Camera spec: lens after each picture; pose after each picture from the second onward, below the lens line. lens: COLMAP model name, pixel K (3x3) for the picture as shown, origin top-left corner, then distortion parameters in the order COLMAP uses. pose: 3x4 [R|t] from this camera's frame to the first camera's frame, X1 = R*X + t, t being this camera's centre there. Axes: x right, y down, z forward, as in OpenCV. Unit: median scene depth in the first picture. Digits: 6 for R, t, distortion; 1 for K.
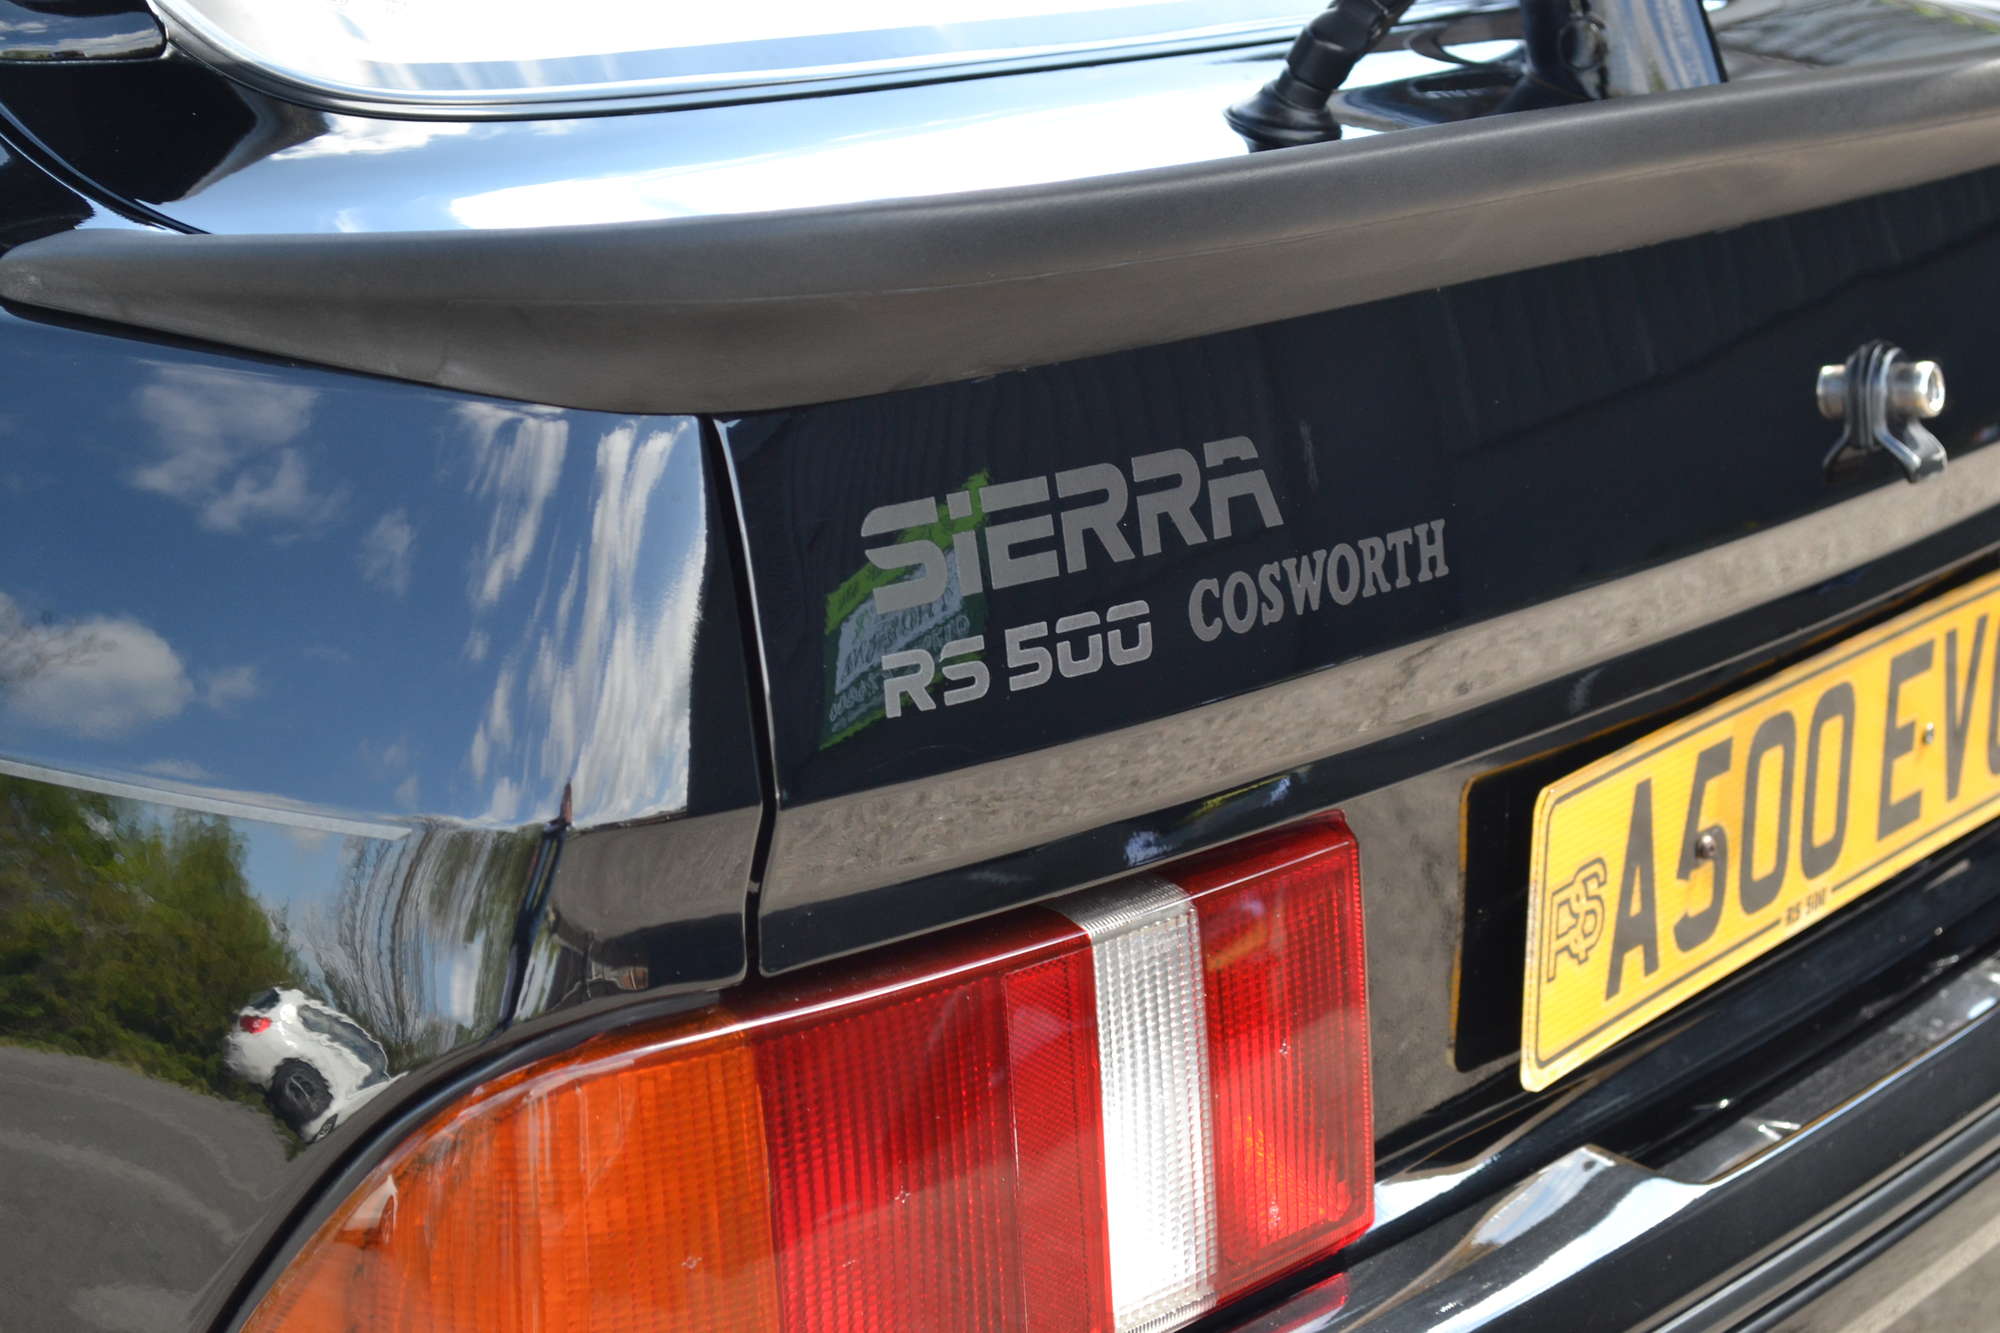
lens RADIAL K [[4706.2, 0, 1000.4], [0, 4706.2, 670.9], [0, 0, 1]] dist [-0.030081, 0.000000]
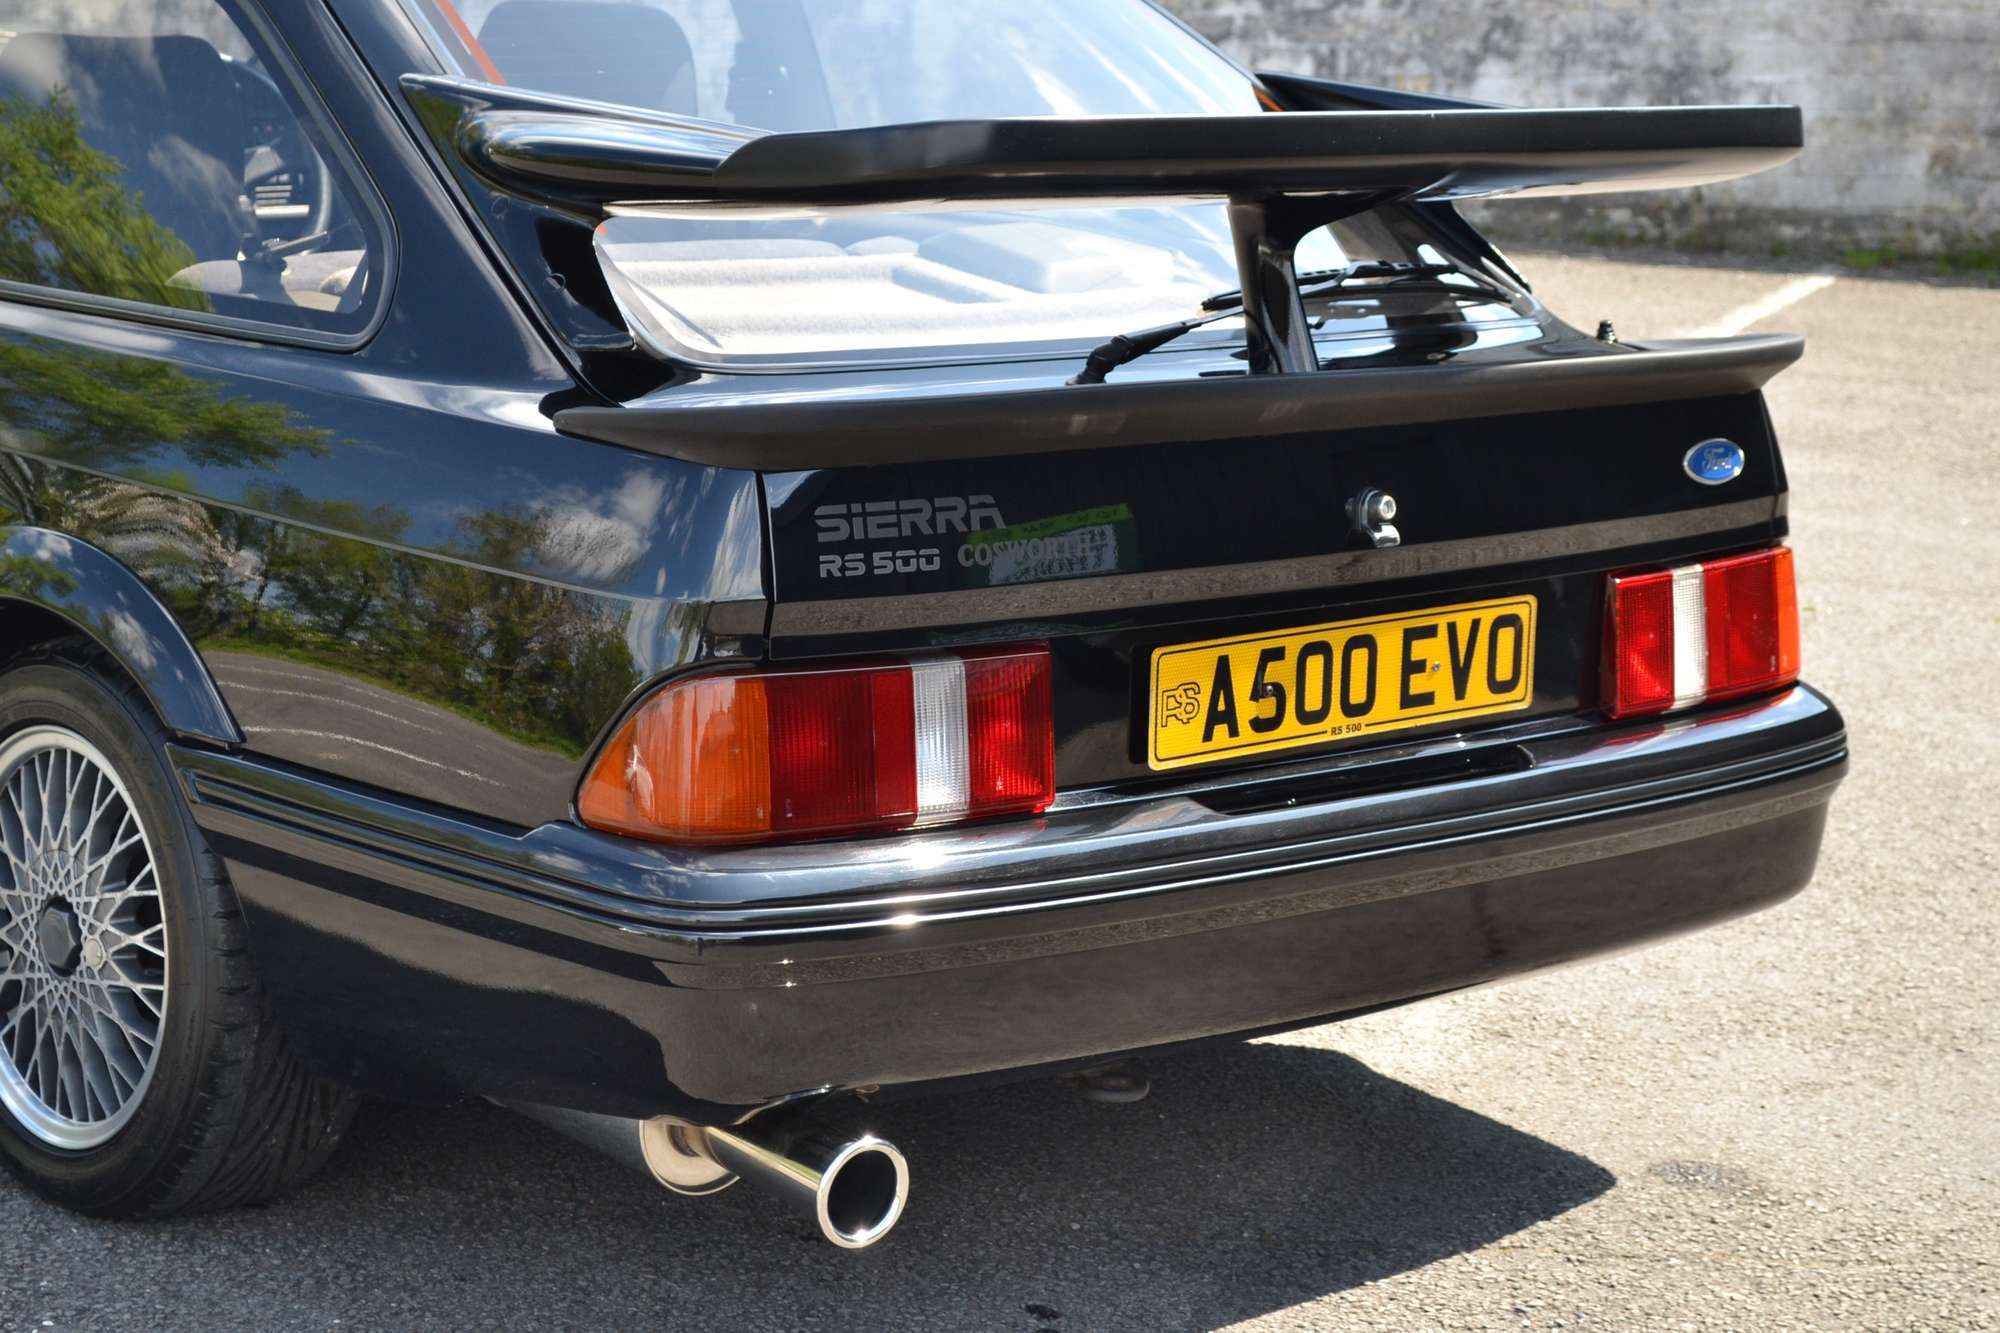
lens RADIAL K [[4201.2, 0, 999.7], [0, 4201.2, 664.4], [0, 0, 1]] dist [-0.047664, 0.000000]
pose [[0.968880, 0.038745, -0.244479, 0.576903], [-0.054359, 0.996868, -0.057443, 0.165545], [0.241487, 0.068945, 0.967952, -1.198570]]
